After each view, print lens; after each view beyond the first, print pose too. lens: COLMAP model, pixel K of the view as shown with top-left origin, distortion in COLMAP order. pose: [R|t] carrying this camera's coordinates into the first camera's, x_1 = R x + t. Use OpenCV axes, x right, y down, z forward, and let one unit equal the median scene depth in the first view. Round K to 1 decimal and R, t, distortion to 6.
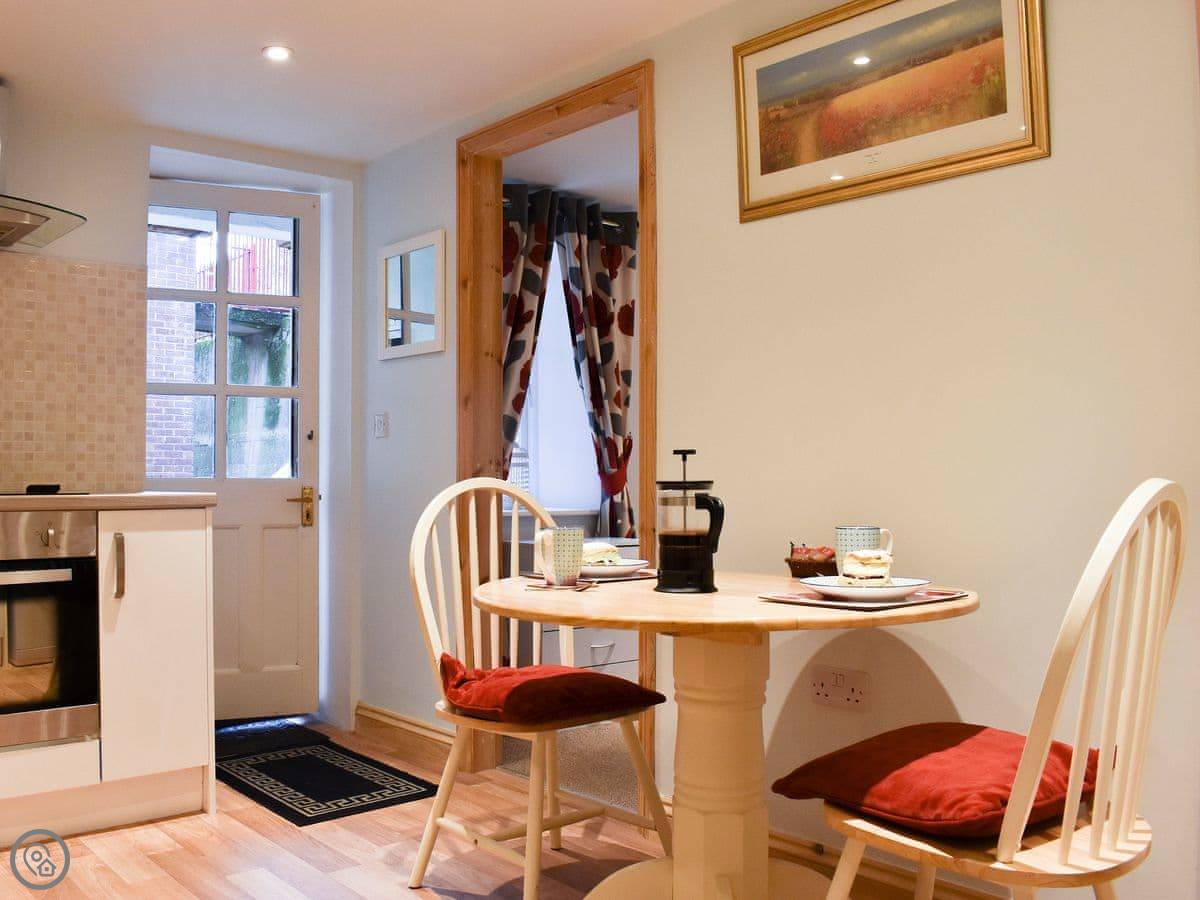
lens RADIAL K [[1032.8, 0, 602.8], [0, 1032.8, 479.3], [0, 0, 1]] dist [-0.061986, -0.003162]
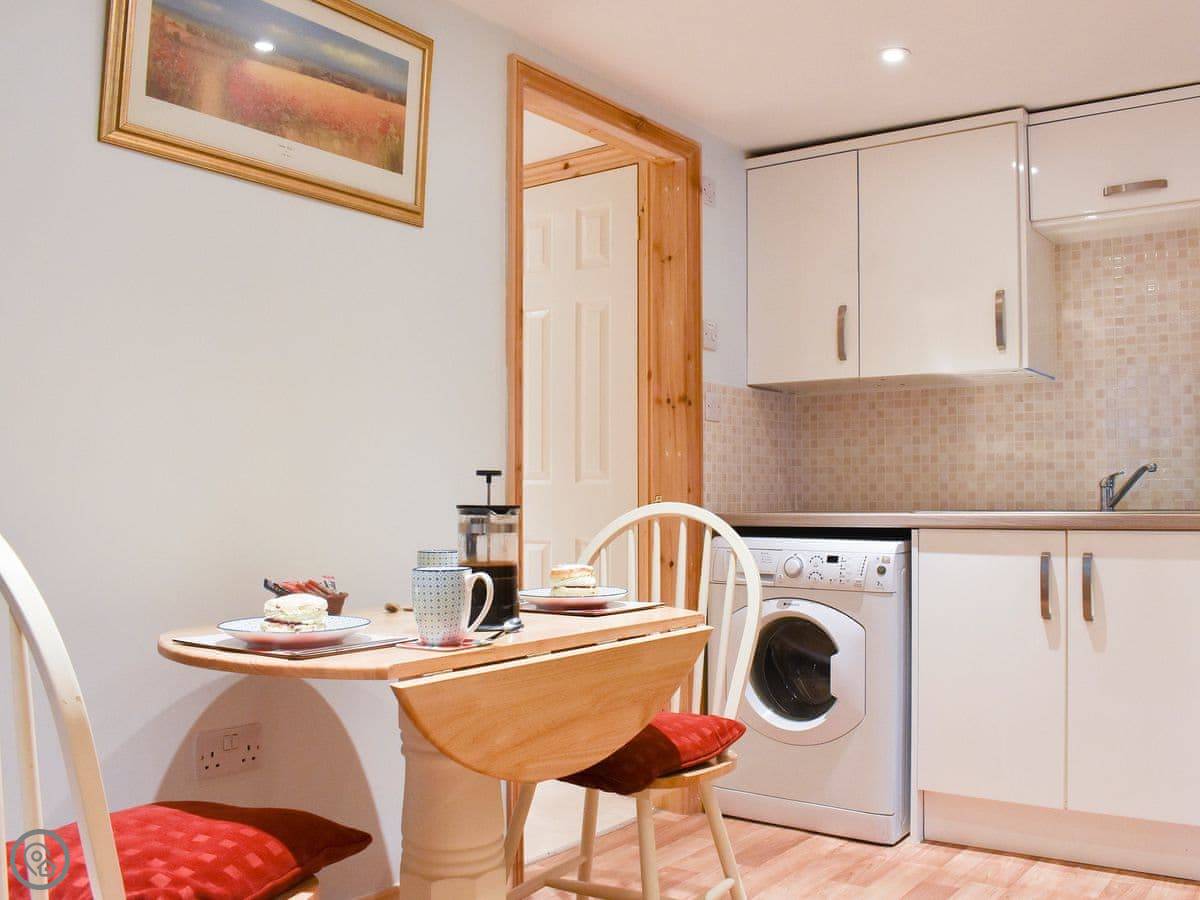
lens RADIAL K [[1071.3, 0, 600.0], [0, 1071.3, 450.0], [0, 0, 1]] dist [-0.073151, 0.000306]
pose [[-0.165026, 0.042418, 0.985377, -0.750576], [0.002392, 0.999089, -0.042608, -0.005912], [-0.986286, -0.004675, -0.164977, 0.935555]]
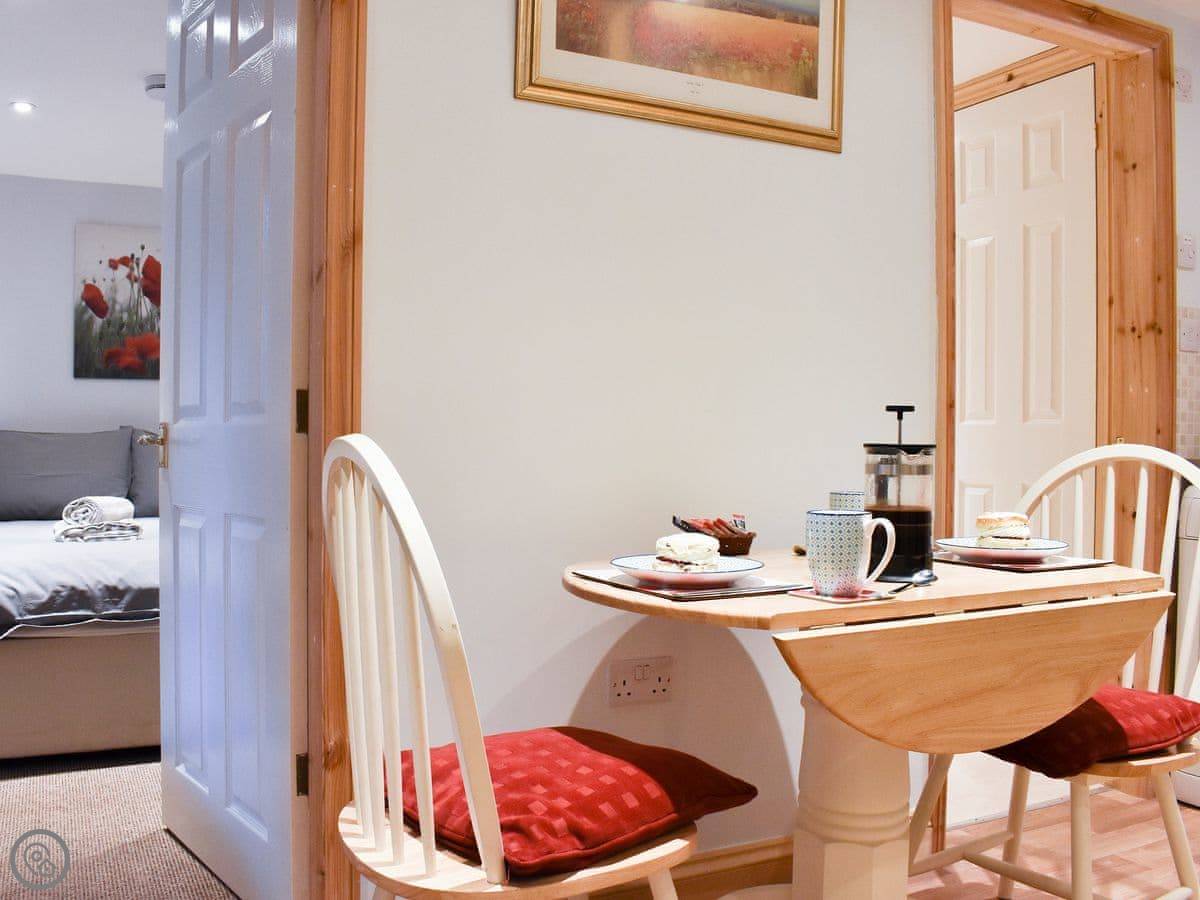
lens RADIAL K [[1020.2, 0, 542.9], [0, 1020.2, 445.1], [0, 0, 1]] dist [-0.087889, 0.011620]
pose [[0.313567, -0.006324, 0.949545, -0.672534], [-0.004472, 0.999957, 0.008137, -0.002827], [-0.949556, -0.006798, 0.313525, 0.900502]]
